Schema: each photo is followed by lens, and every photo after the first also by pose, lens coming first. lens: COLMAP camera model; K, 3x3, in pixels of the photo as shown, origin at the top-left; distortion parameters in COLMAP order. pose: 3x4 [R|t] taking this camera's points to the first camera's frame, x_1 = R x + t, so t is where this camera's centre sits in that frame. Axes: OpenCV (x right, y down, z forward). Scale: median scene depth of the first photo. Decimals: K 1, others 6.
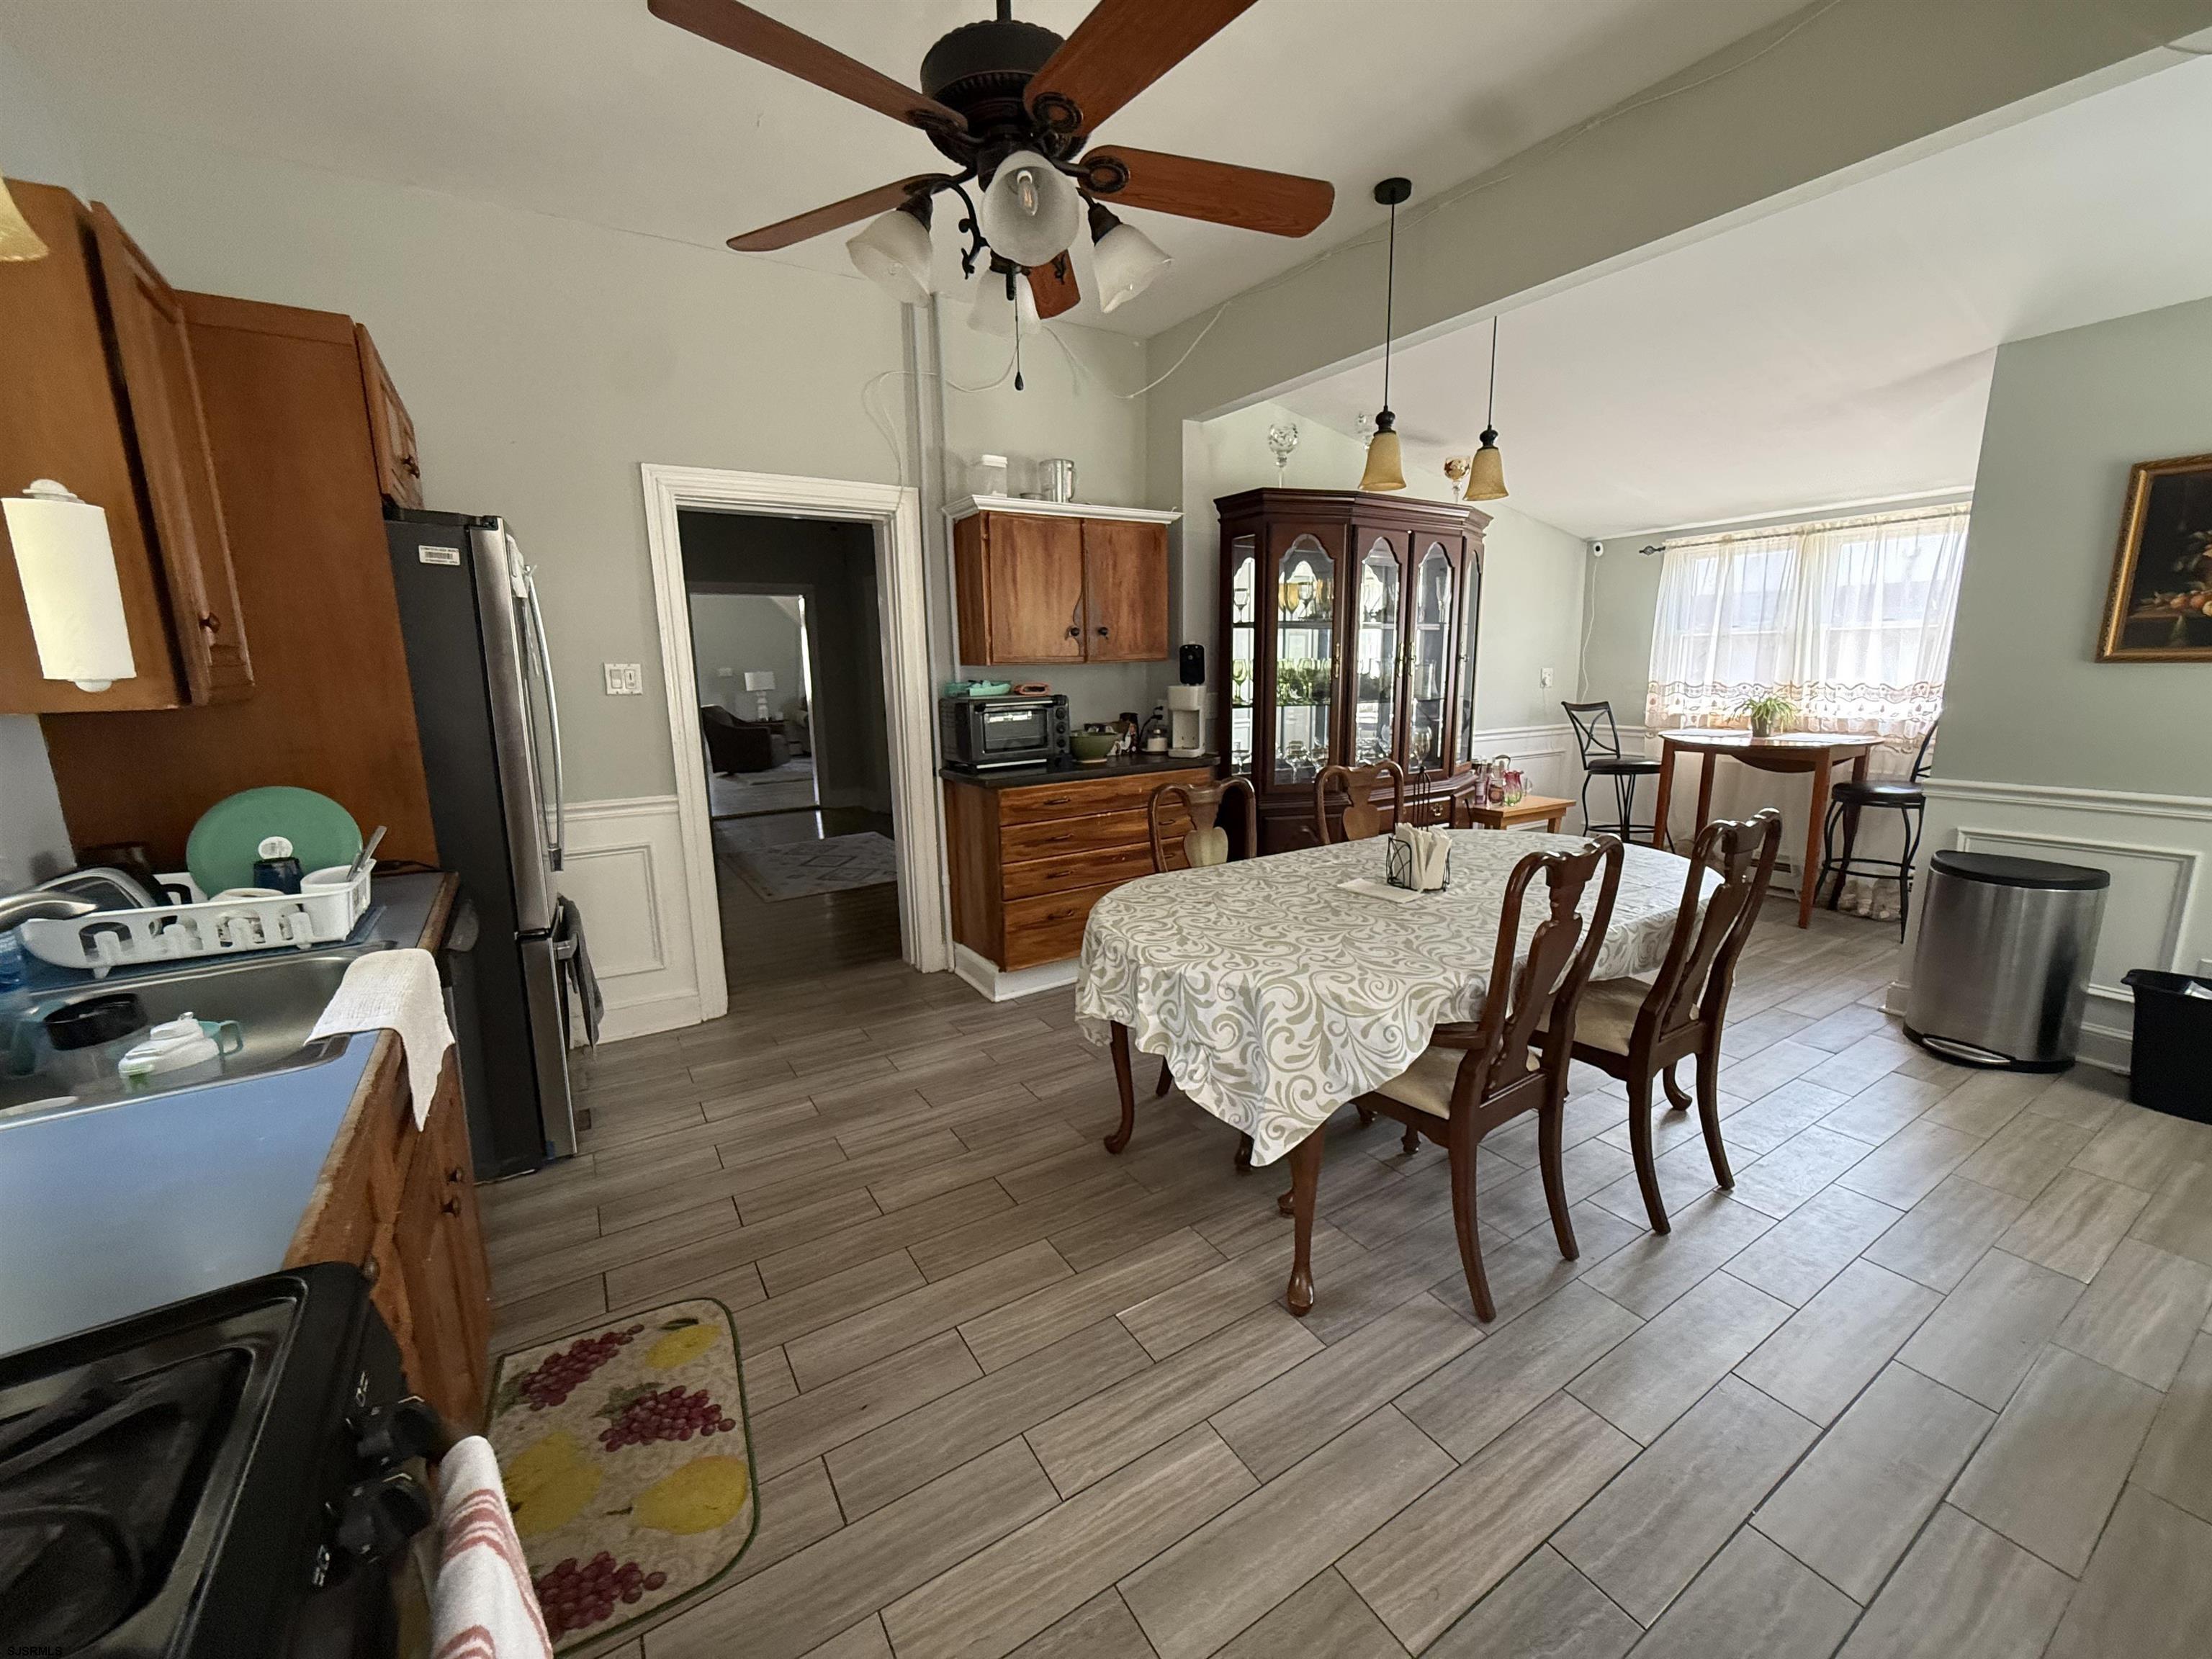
lens RADIAL K [[882.1, 0, 1099.6], [0, 882.1, 837.0], [0, 0, 1]] dist [-0.001773, 0.000337]
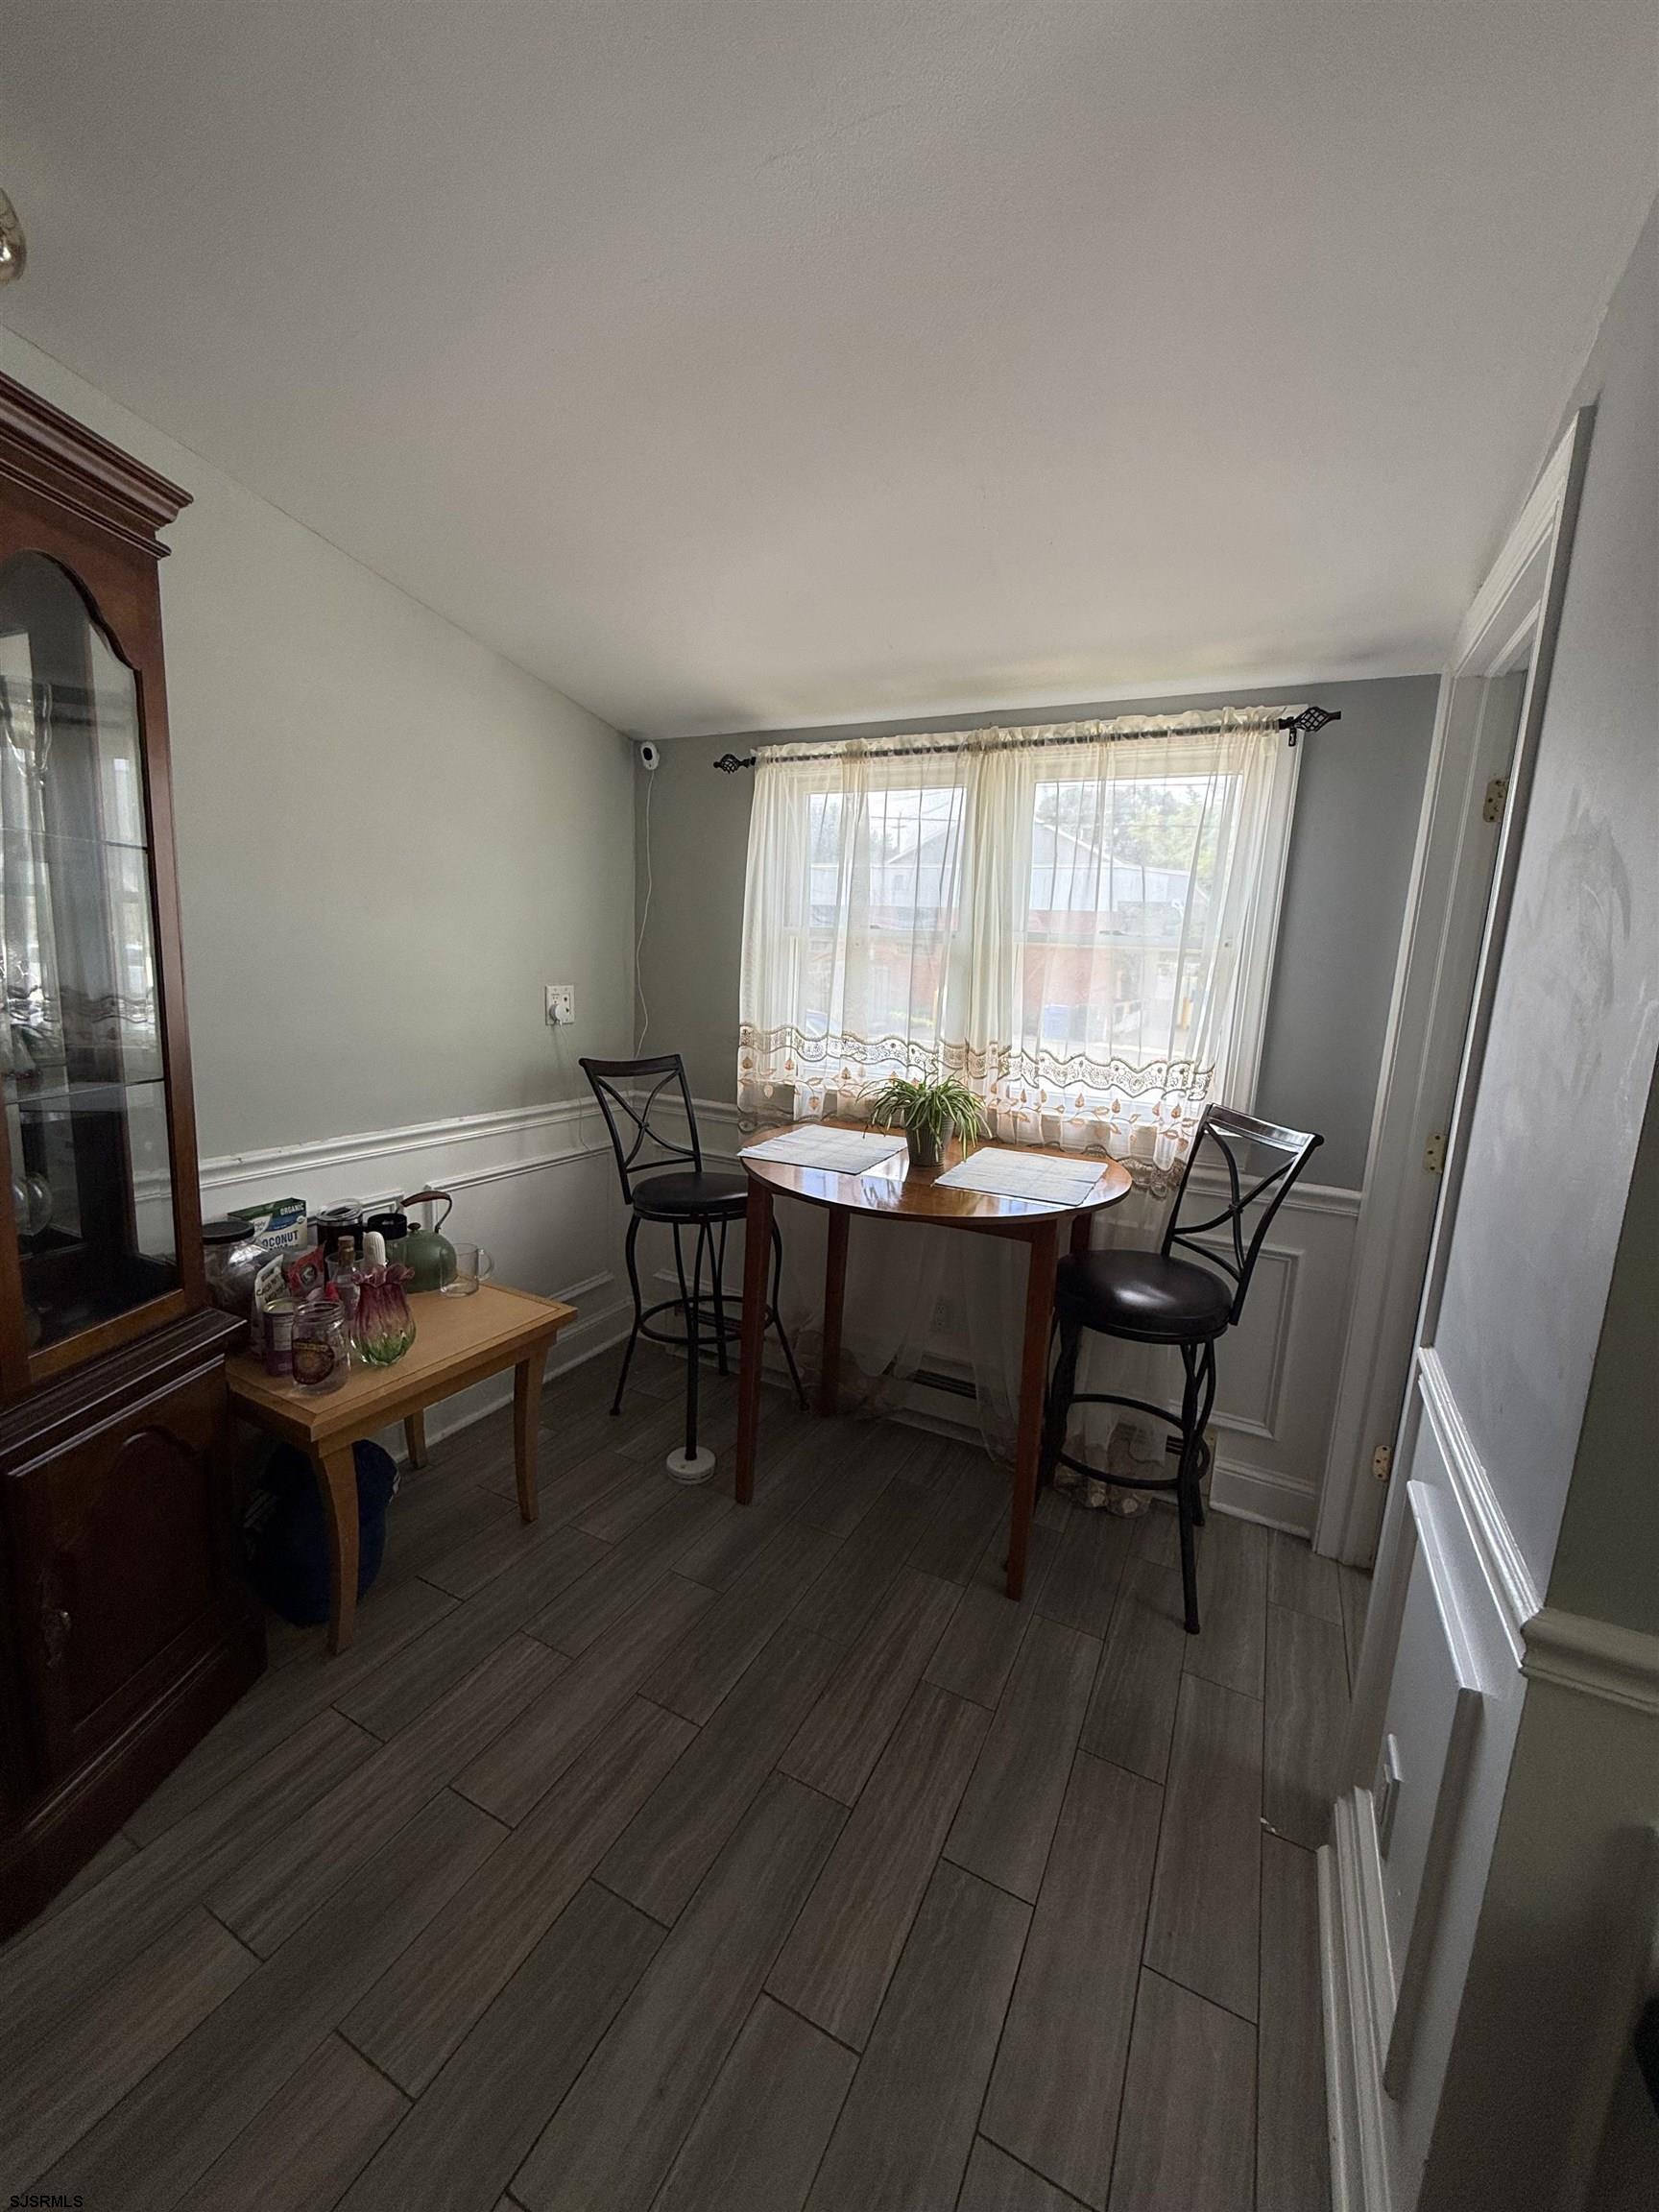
lens RADIAL K [[882.1, 0, 827.0], [0, 882.1, 1112.6], [0, 0, 1]] dist [-0.001773, 0.000337]
pose [[0.846394, -0.021850, 0.532109, 0.399734], [0.031920, 0.999443, -0.009733, -0.119843], [-0.531599, 0.025223, 0.846620, 0.551927]]
